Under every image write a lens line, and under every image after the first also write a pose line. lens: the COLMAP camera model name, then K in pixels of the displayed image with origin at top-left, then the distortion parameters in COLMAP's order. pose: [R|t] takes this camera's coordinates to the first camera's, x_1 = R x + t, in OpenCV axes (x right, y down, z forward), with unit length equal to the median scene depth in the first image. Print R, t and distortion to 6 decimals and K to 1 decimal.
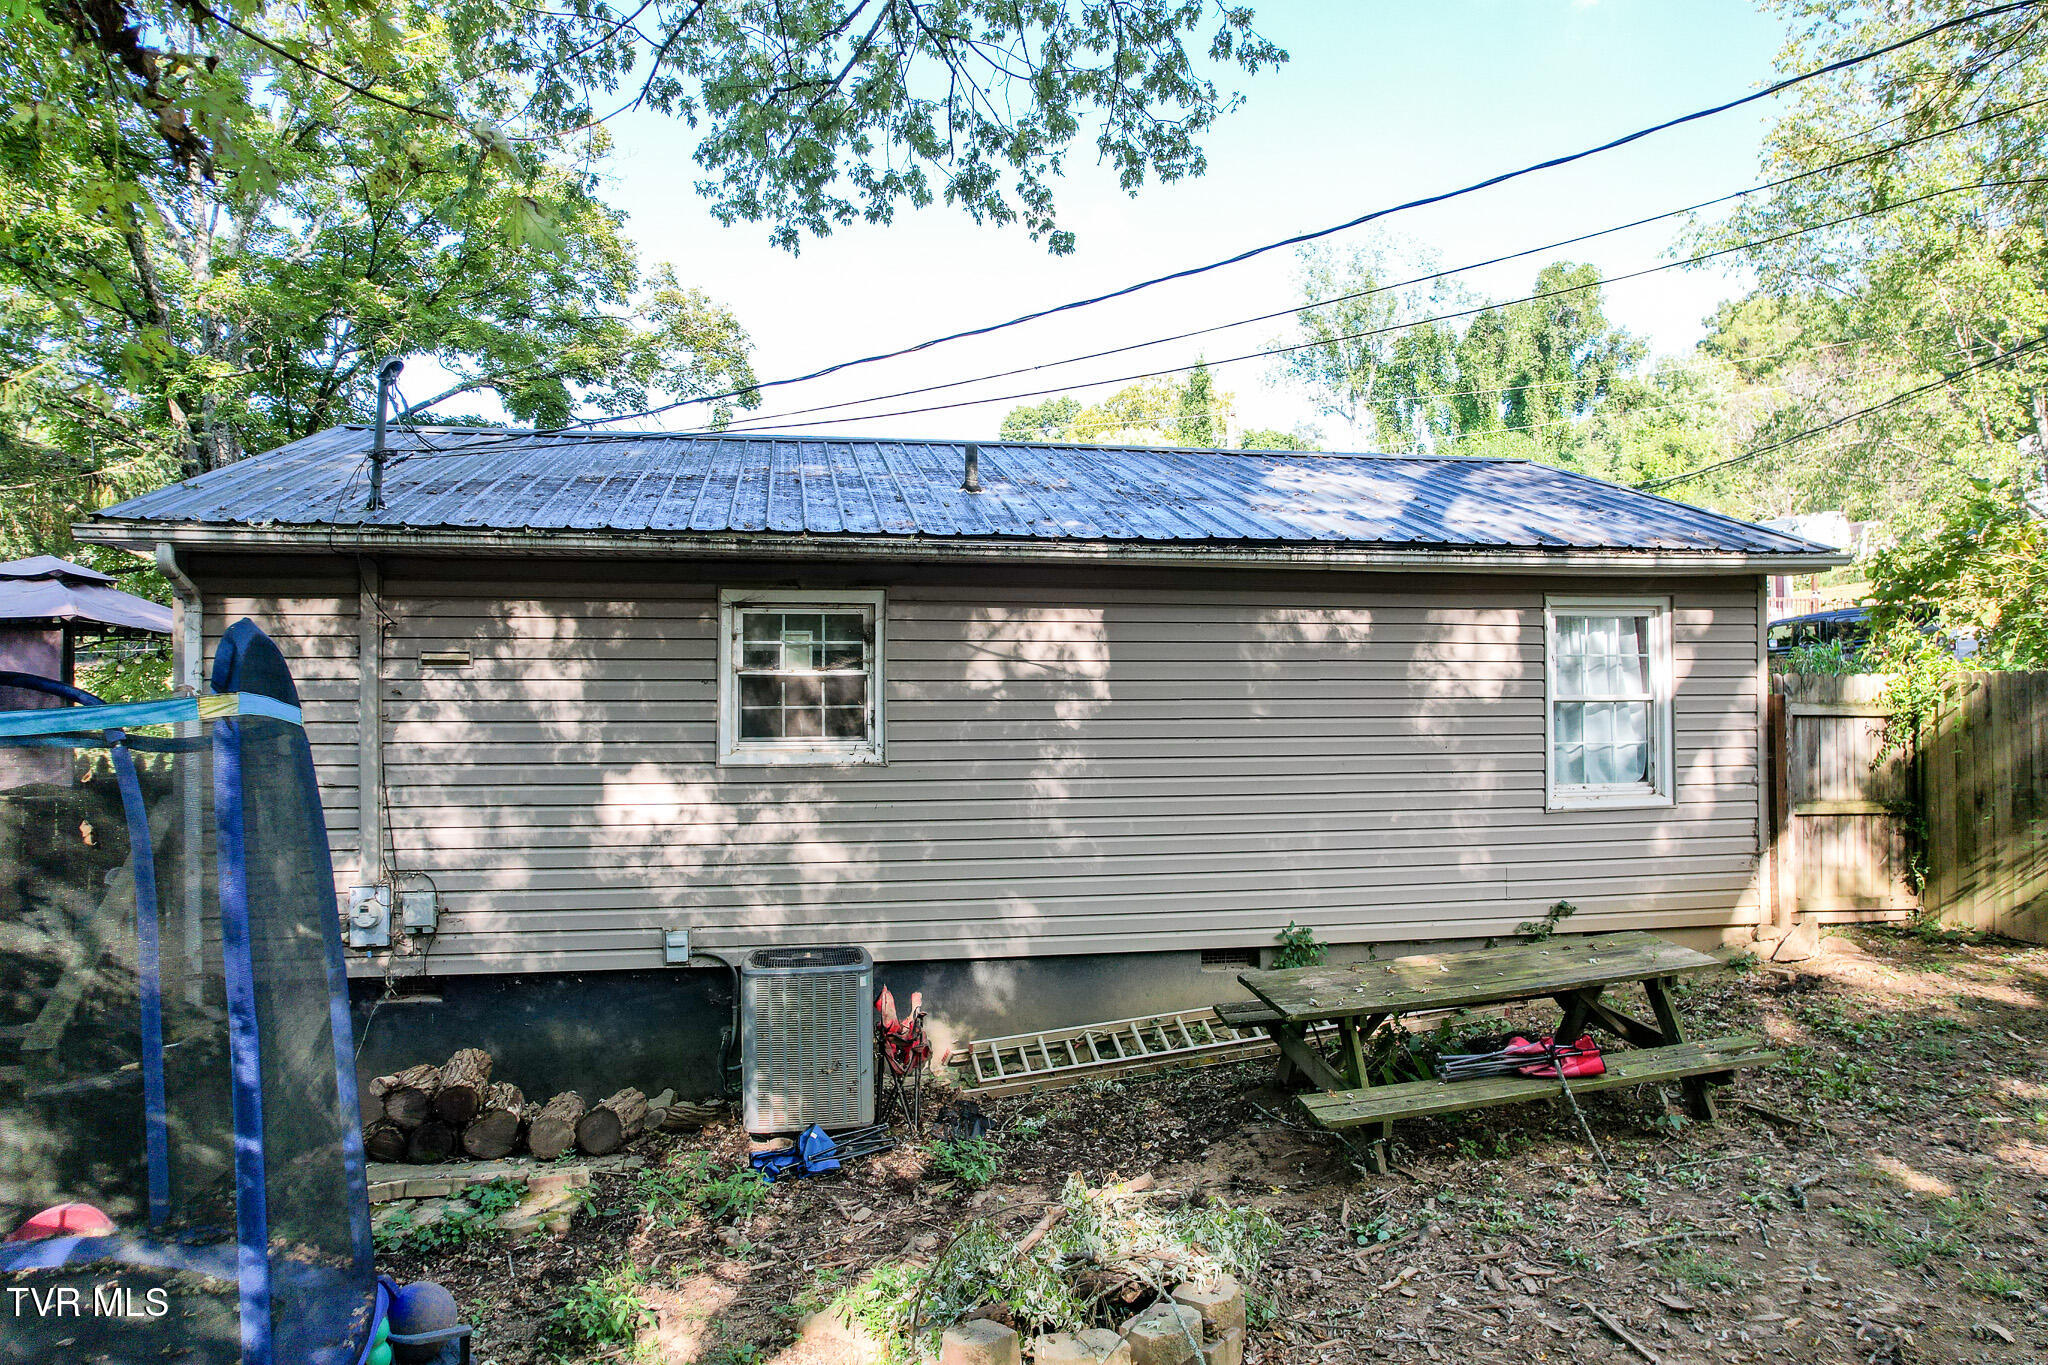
lens RADIAL K [[1314.1, 0, 1019.0], [0, 1314.1, 680.7], [0, 0, 1]] dist [-0.081361, 0.073505]
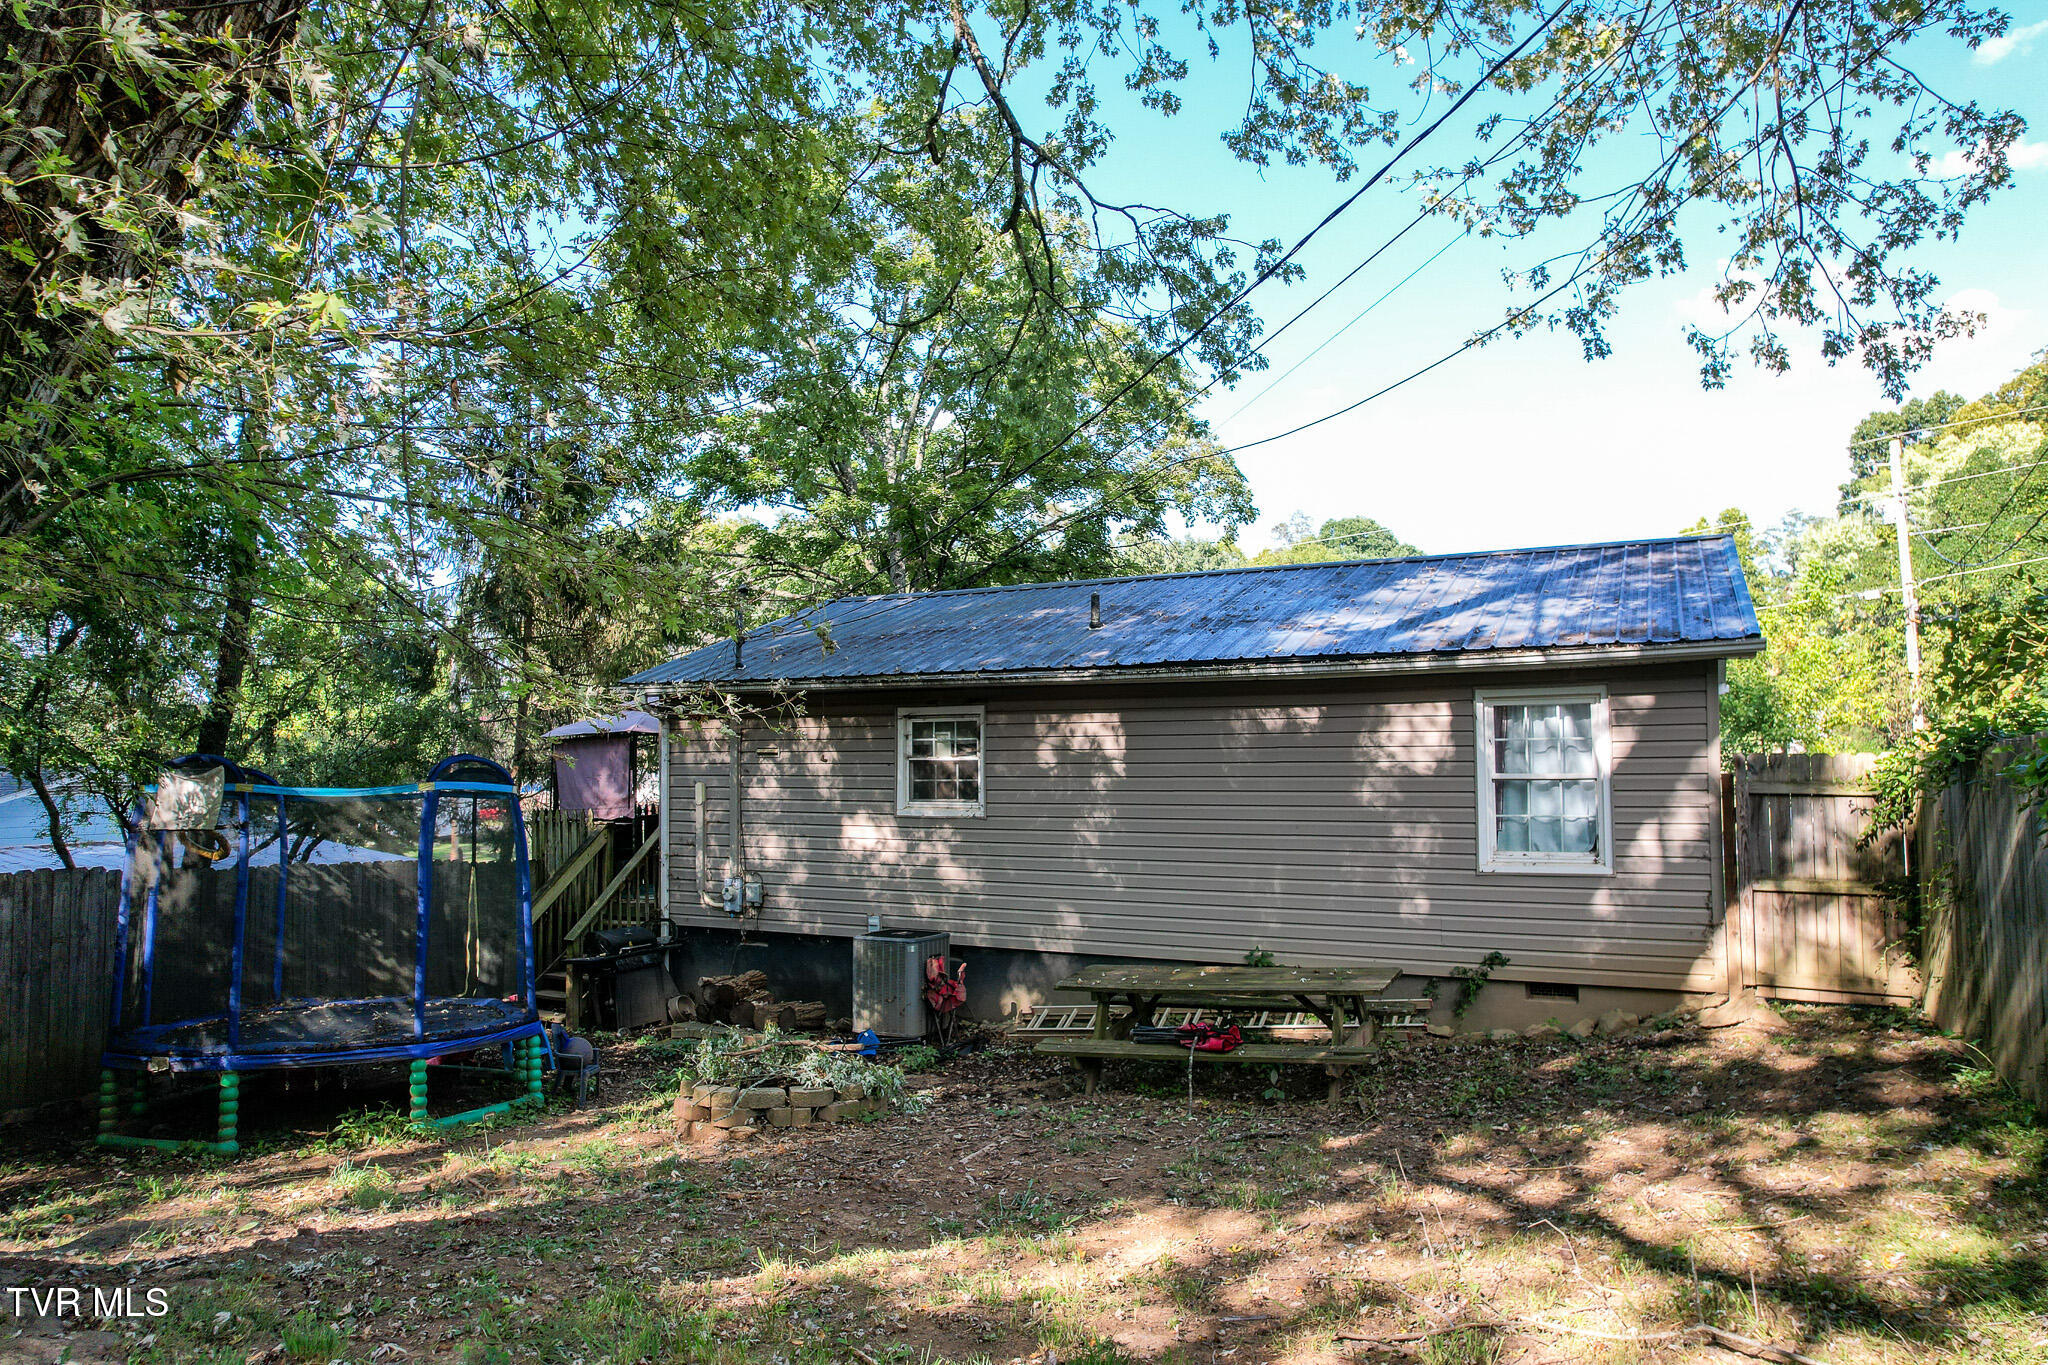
lens RADIAL K [[1343.4, 0, 1022.5], [0, 1343.4, 643.9], [0, 0, 1]] dist [-0.055887, 0.000789]
pose [[0.790789, -0.052355, -0.609846, 0.901388], [0.011147, 0.997402, -0.071172, -0.027199], [0.611988, 0.049484, 0.789318, -0.231833]]
